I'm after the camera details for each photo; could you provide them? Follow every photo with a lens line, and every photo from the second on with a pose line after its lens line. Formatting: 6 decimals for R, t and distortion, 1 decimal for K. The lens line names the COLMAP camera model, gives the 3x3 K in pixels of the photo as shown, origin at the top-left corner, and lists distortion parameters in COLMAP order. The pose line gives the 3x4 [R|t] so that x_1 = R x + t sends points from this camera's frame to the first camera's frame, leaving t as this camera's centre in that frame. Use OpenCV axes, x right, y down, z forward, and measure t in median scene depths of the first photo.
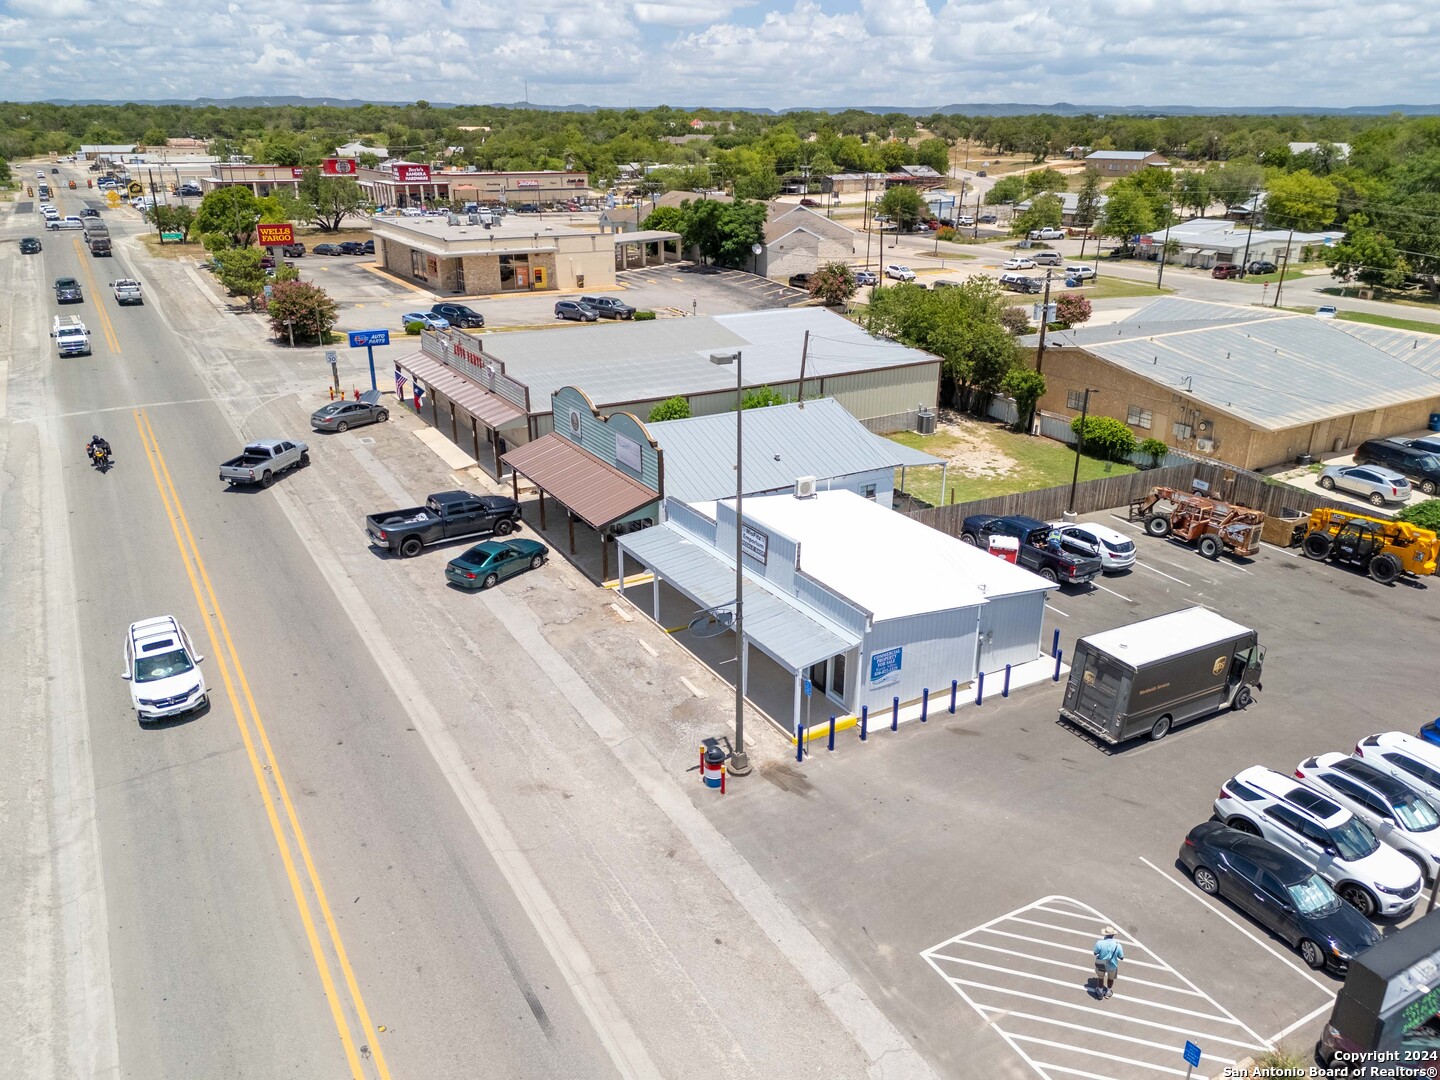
lens RADIAL K [[1058.4, 0, 723.3], [0, 1058.4, 530.5], [0, 0, 1]] dist [0.081672, -0.087277]
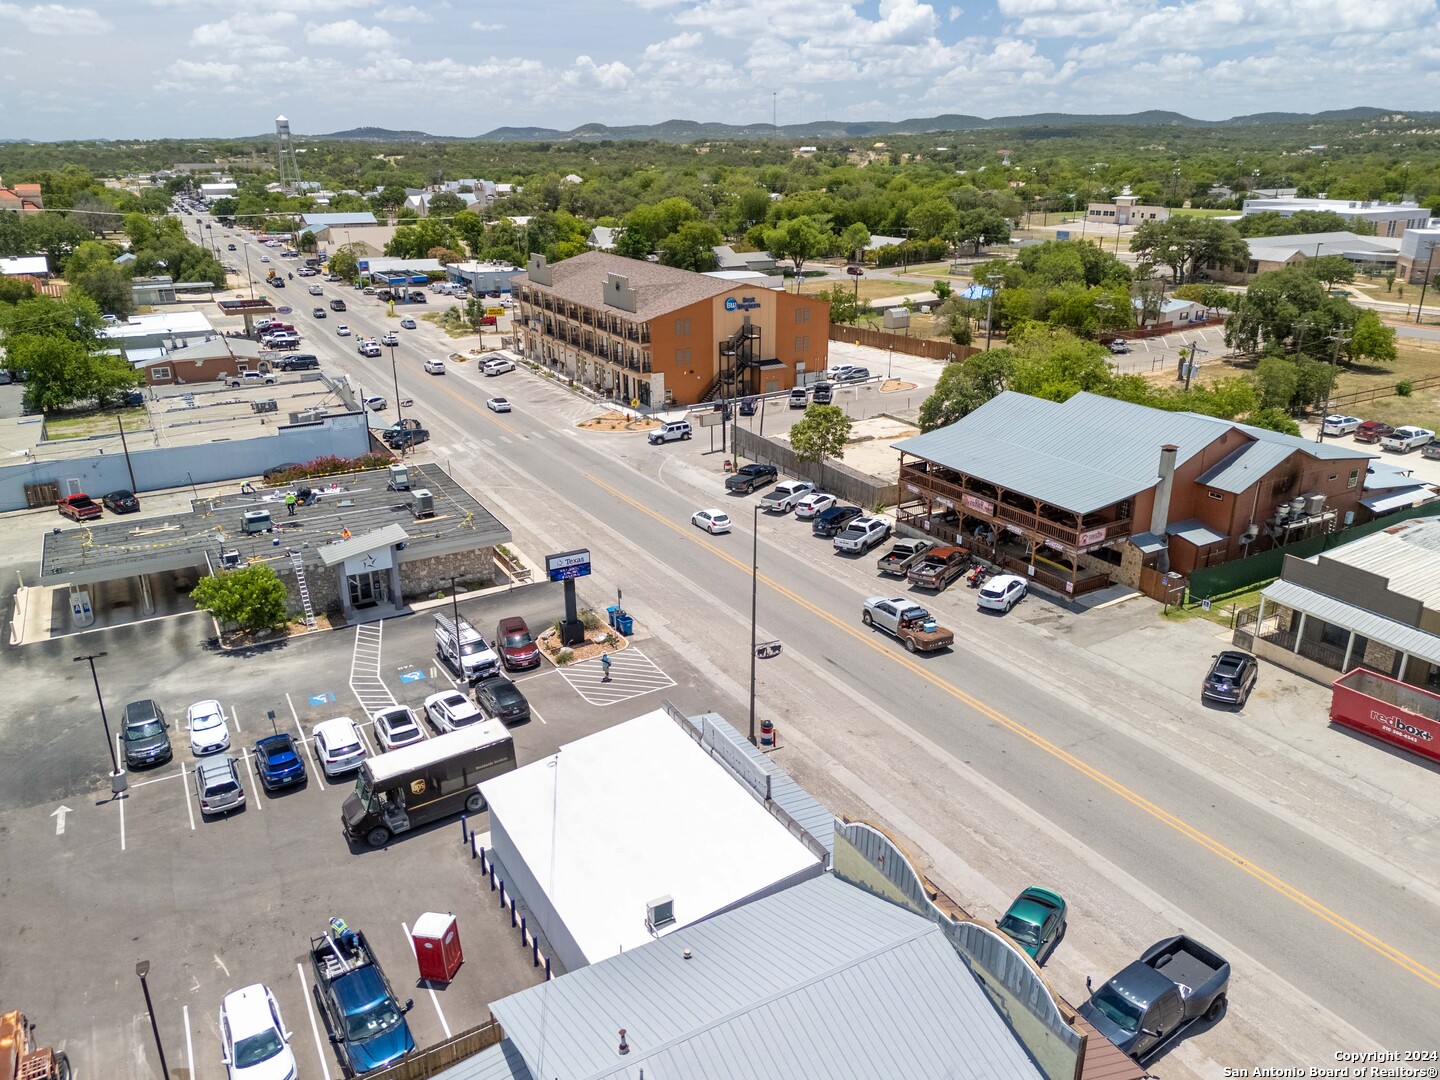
lens RADIAL K [[1058.4, 0, 723.3], [0, 1058.4, 530.5], [0, 0, 1]] dist [0.081672, -0.087277]
pose [[-0.999525, -0.012829, 0.028037, 0.012710], [0.008597, 0.757298, 0.653012, -0.766093], [-0.029610, 0.652943, -0.756828, 1.407599]]
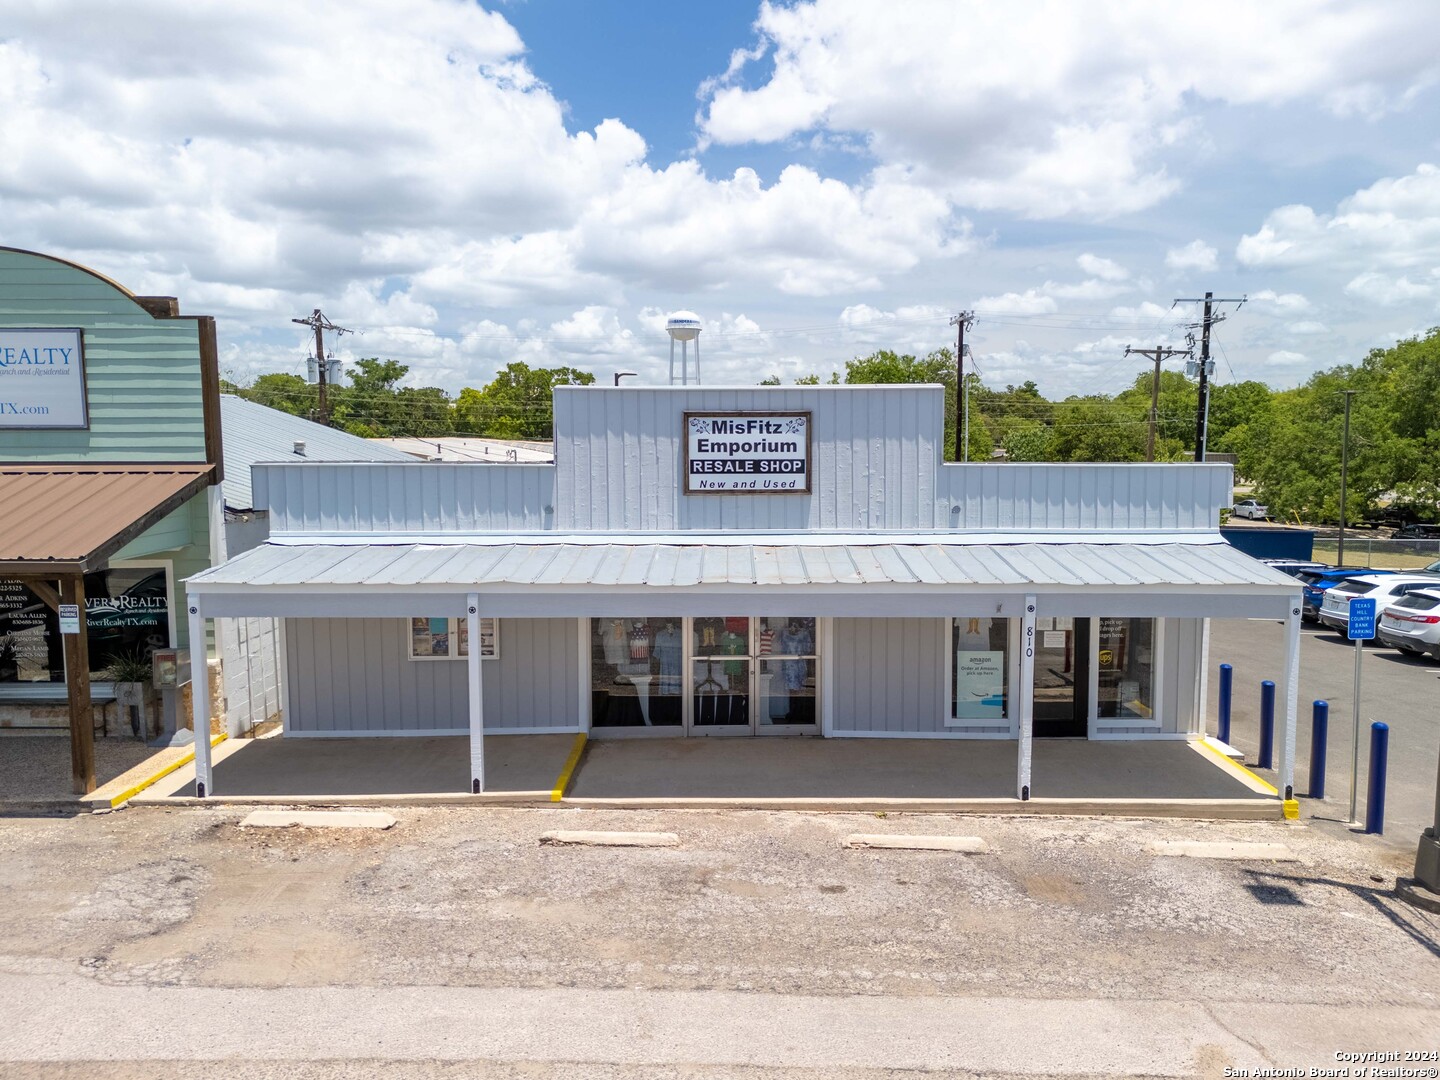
lens RADIAL K [[1076.6, 0, 764.5], [0, 1076.6, 522.7], [0, 0, 1]] dist [0.069722, -0.075249]
pose [[0.496589, -0.077376, 0.864530, -0.247155], [0.312768, 0.945060, -0.095071, 0.060766], [-0.809676, 0.317609, 0.493507, 0.672897]]
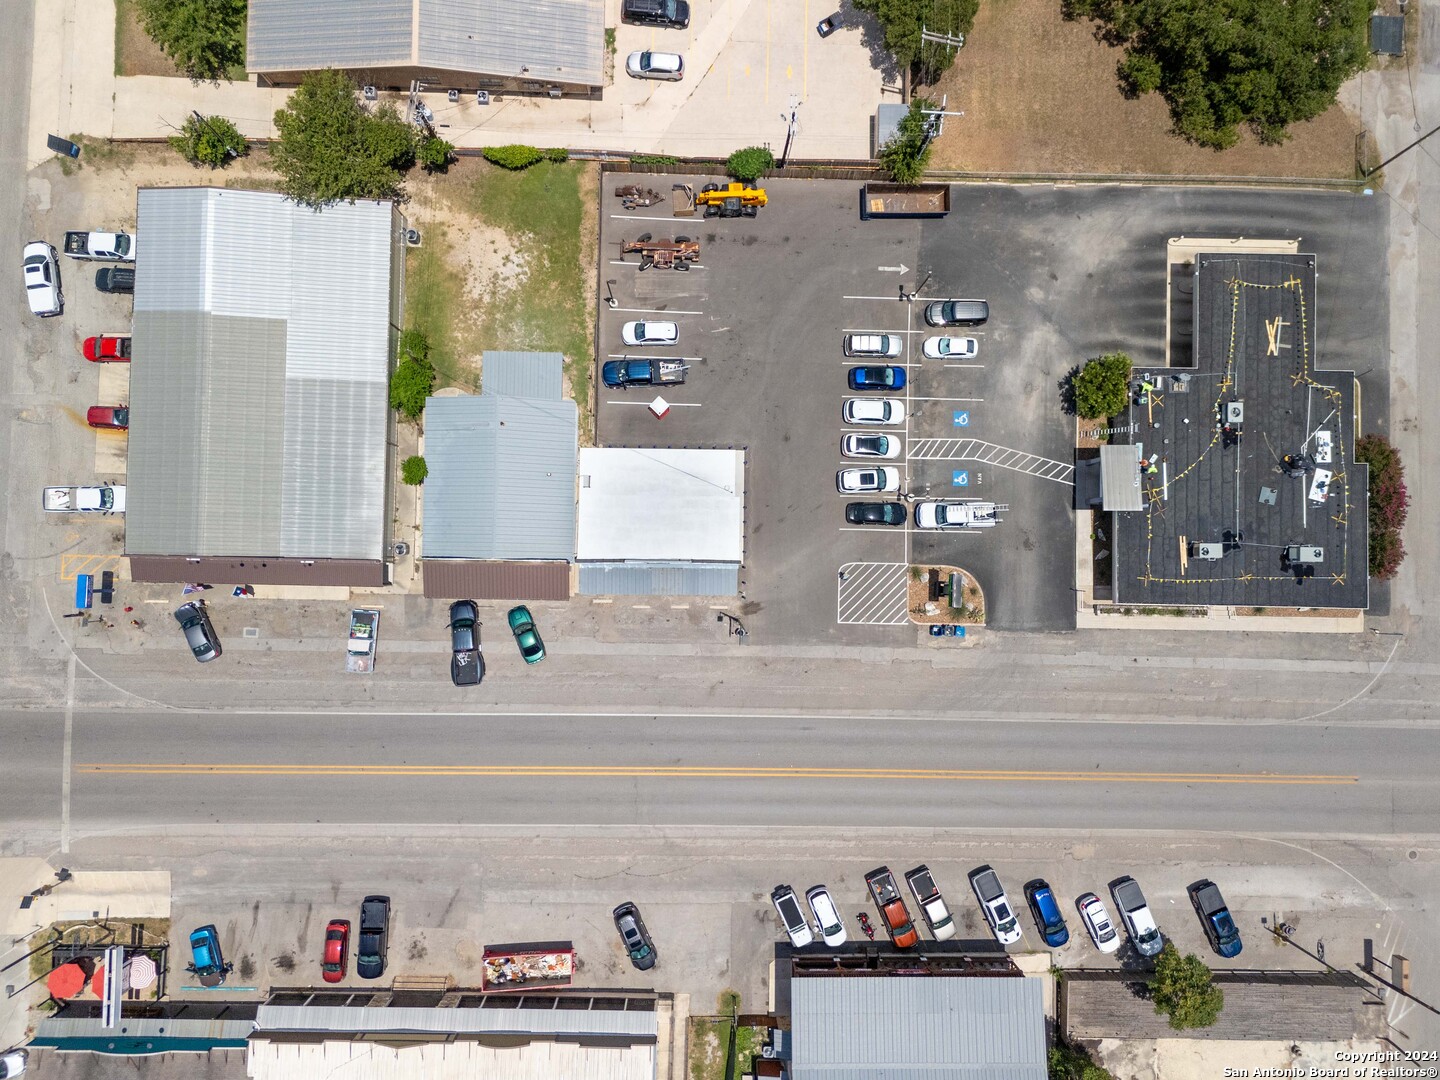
lens RADIAL K [[1050.3, 0, 721.6], [0, 1050.3, 531.3], [0, 0, 1]] dist [0.128972, -0.210349]
pose [[0.530709, -0.846930, 0.032536, 0.069087], [0.280704, 0.211859, 0.936120, -1.642000], [-0.799721, -0.487674, 0.350172, 0.140565]]
